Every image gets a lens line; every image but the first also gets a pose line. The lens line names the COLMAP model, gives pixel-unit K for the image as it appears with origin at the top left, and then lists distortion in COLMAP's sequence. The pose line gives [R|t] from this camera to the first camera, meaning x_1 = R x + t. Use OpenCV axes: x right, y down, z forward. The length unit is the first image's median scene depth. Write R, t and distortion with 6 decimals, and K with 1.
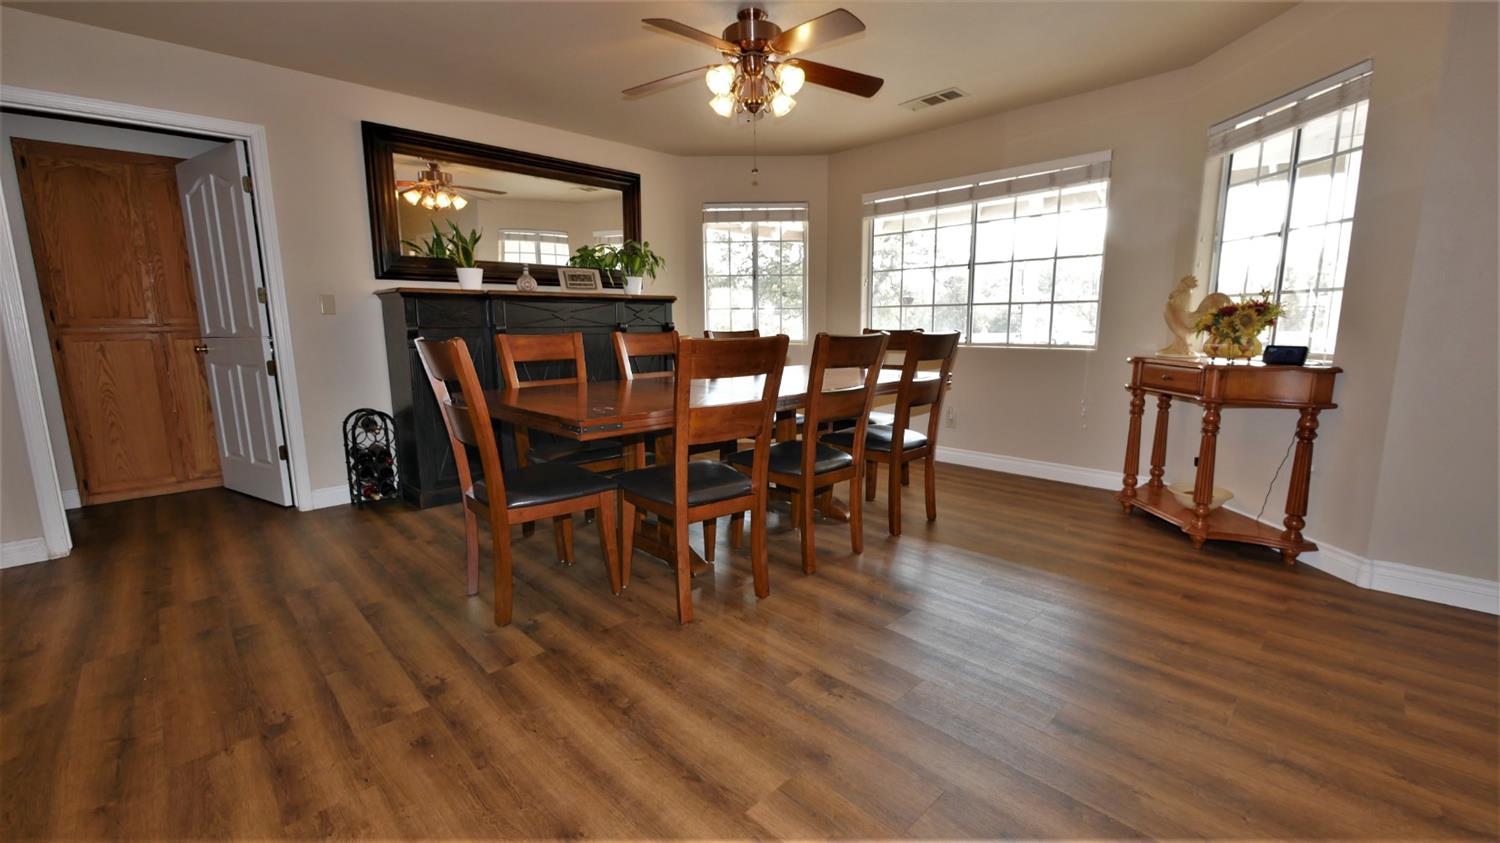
lens RADIAL K [[646.0, 0, 750.8], [0, 646.0, 429.6], [0, 0, 1]] dist [-0.006801, -0.000259]
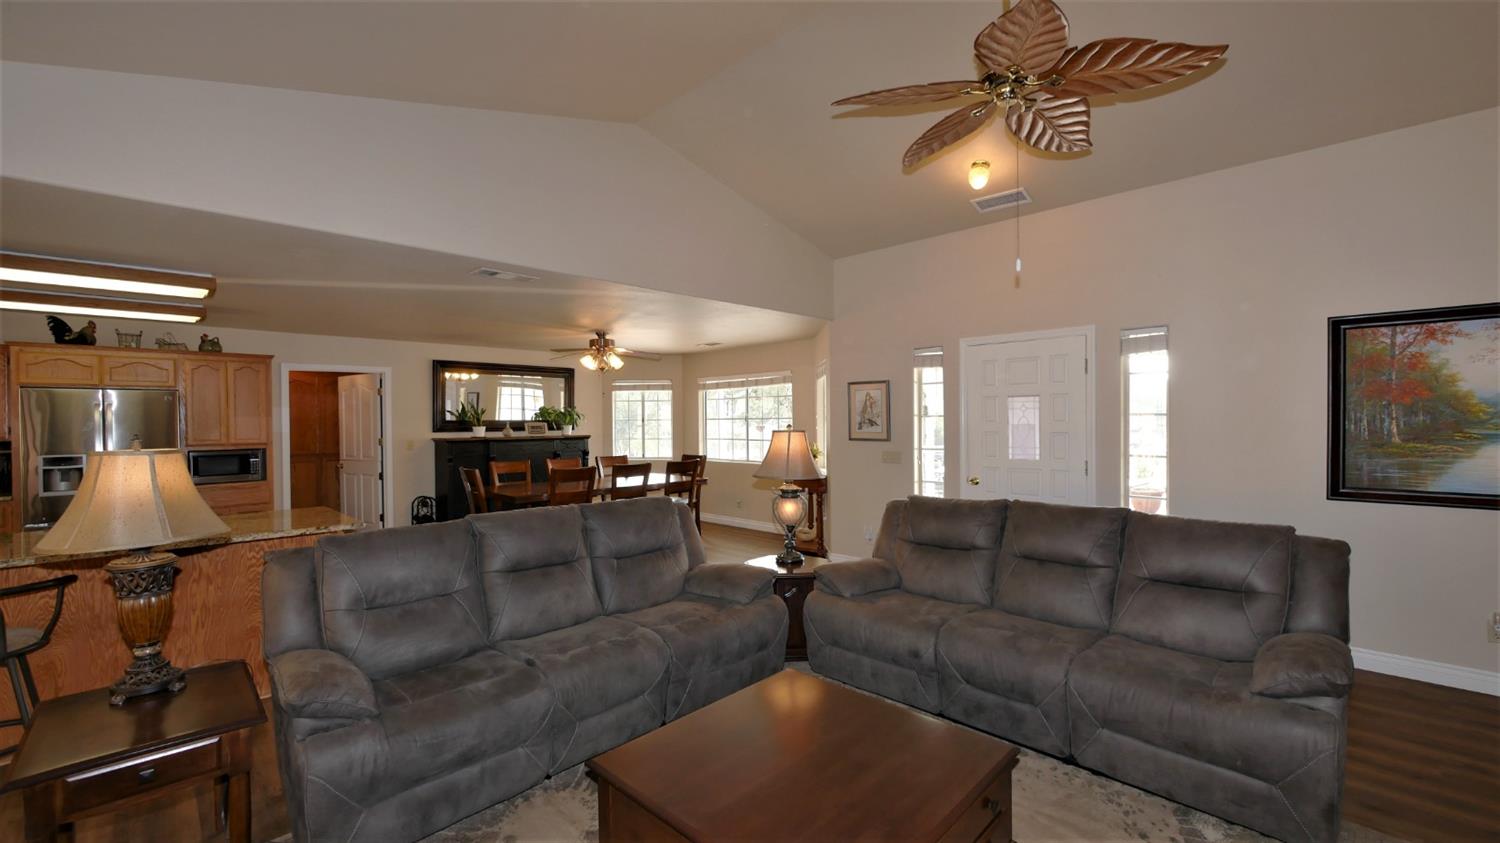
lens RADIAL K [[618.0, 0, 752.3], [0, 618.0, 422.2], [0, 0, 1]] dist [-0.006418, 0.000335]
pose [[0.999683, -0.001670, 0.025139, 0.339648], [0.005733, 0.986699, -0.162455, 0.052034], [-0.024534, 0.162548, 0.986396, -0.851595]]
